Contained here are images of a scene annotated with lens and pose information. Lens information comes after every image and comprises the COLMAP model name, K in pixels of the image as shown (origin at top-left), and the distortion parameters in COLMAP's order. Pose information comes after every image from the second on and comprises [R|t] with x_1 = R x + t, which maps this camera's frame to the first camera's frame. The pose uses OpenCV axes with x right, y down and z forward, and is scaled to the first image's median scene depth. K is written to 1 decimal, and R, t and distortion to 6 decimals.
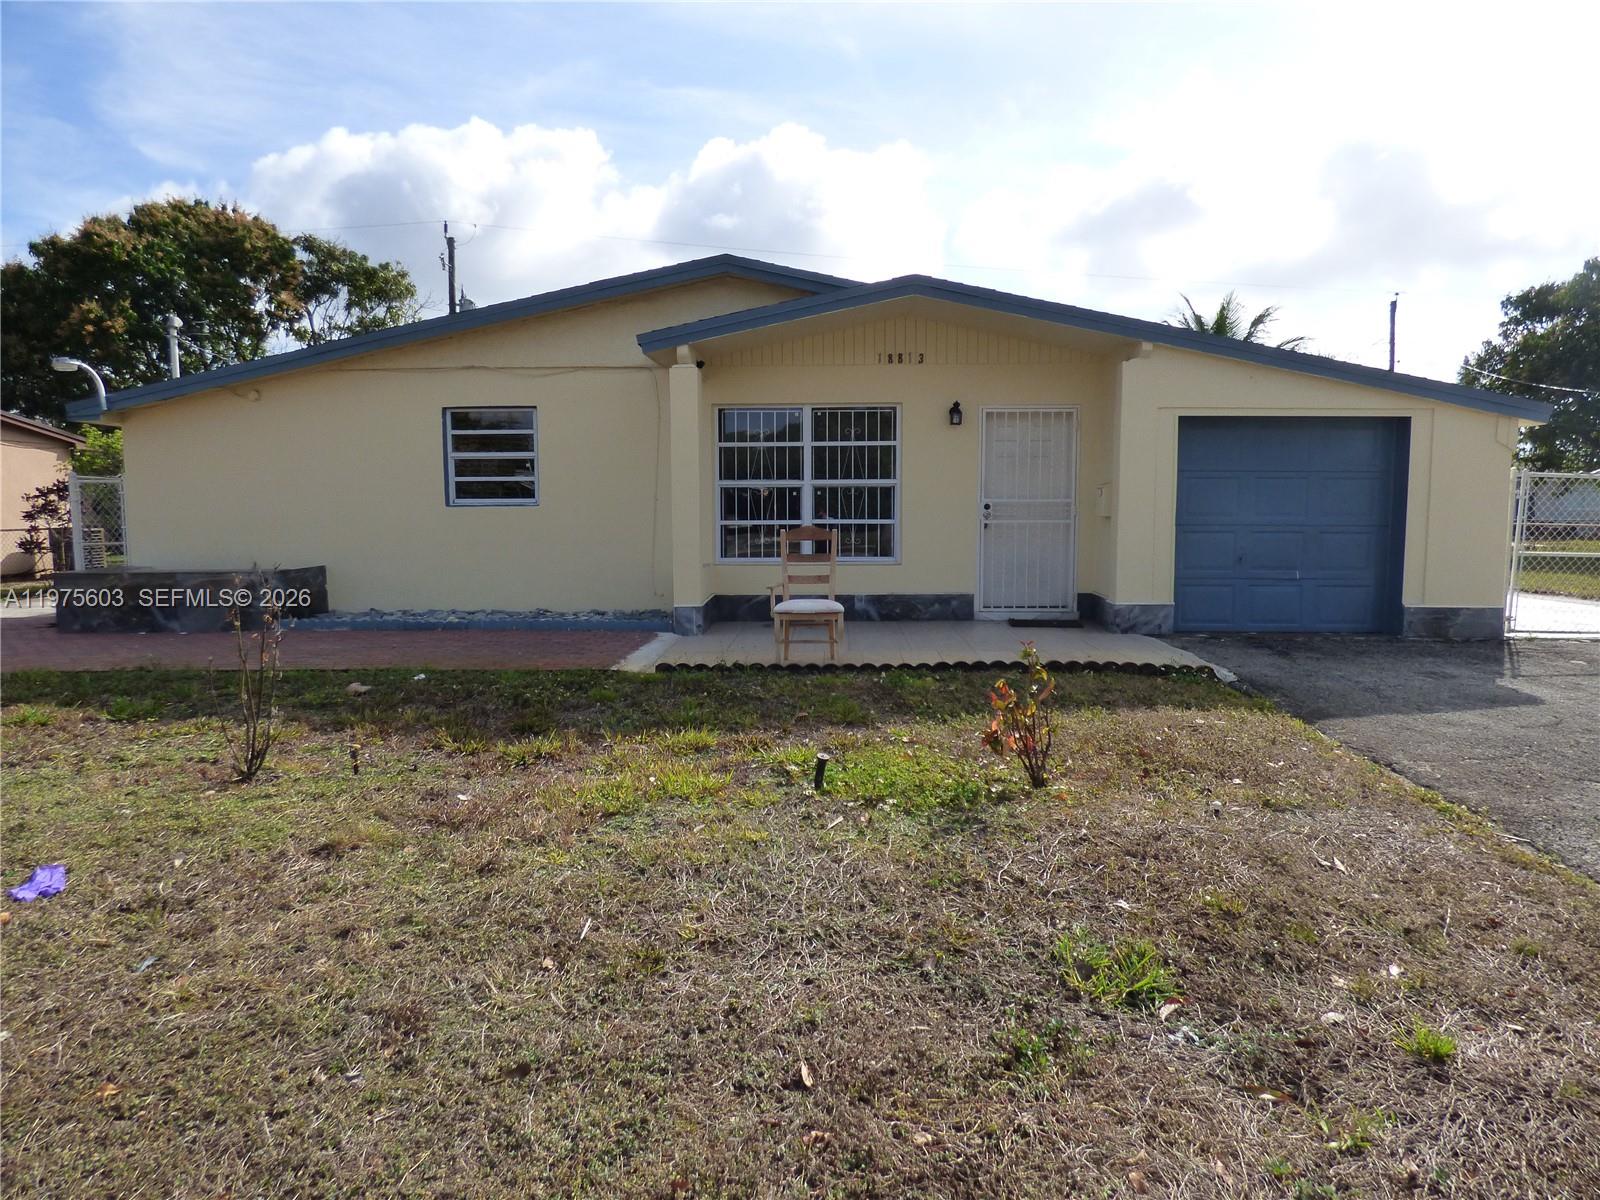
lens RADIAL K [[967.7, 0, 801.2], [0, 967.7, 597.9], [0, 0, 1]] dist [-0.007586, -0.001798]
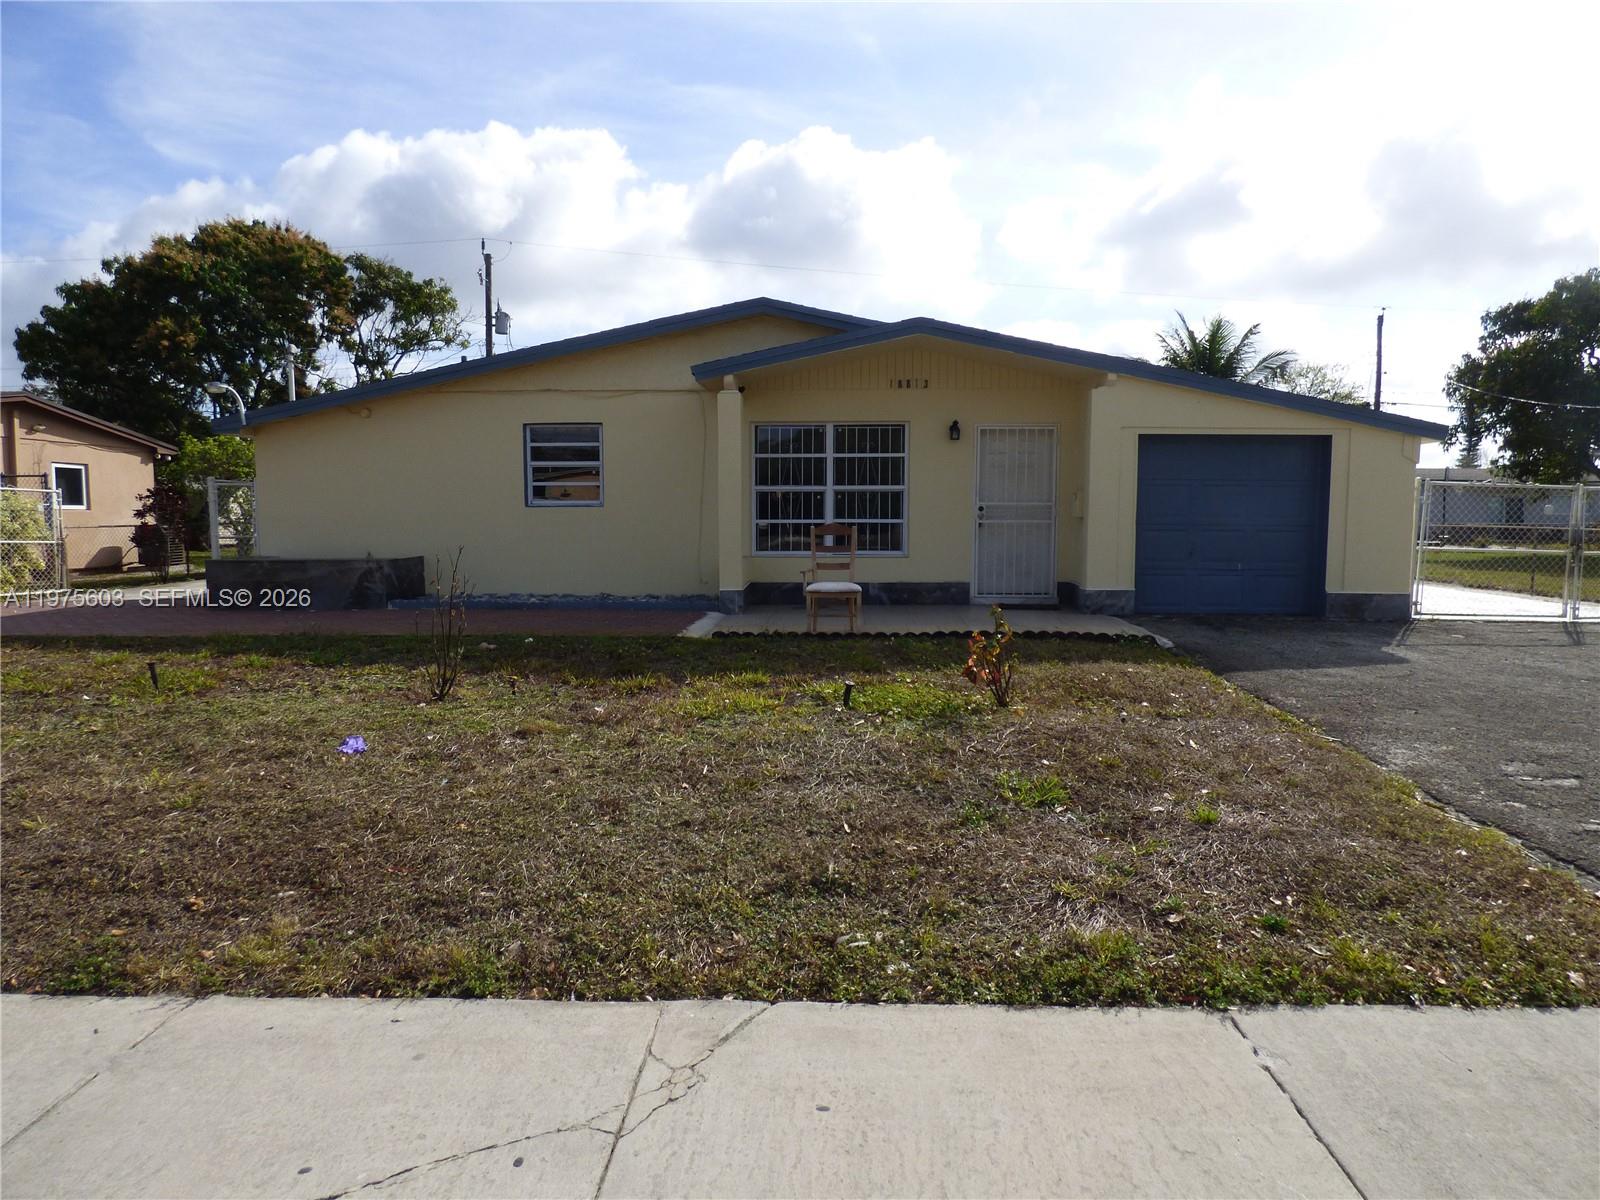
lens RADIAL K [[967.7, 0, 794.8], [0, 967.7, 604.6], [0, 0, 1]] dist [-0.007586, -0.001798]
pose [[0.999830, 0.005300, -0.017683, -0.016560], [-0.005222, 0.999976, 0.004447, 0.021232], [0.017707, -0.004354, 0.999834, -0.208565]]
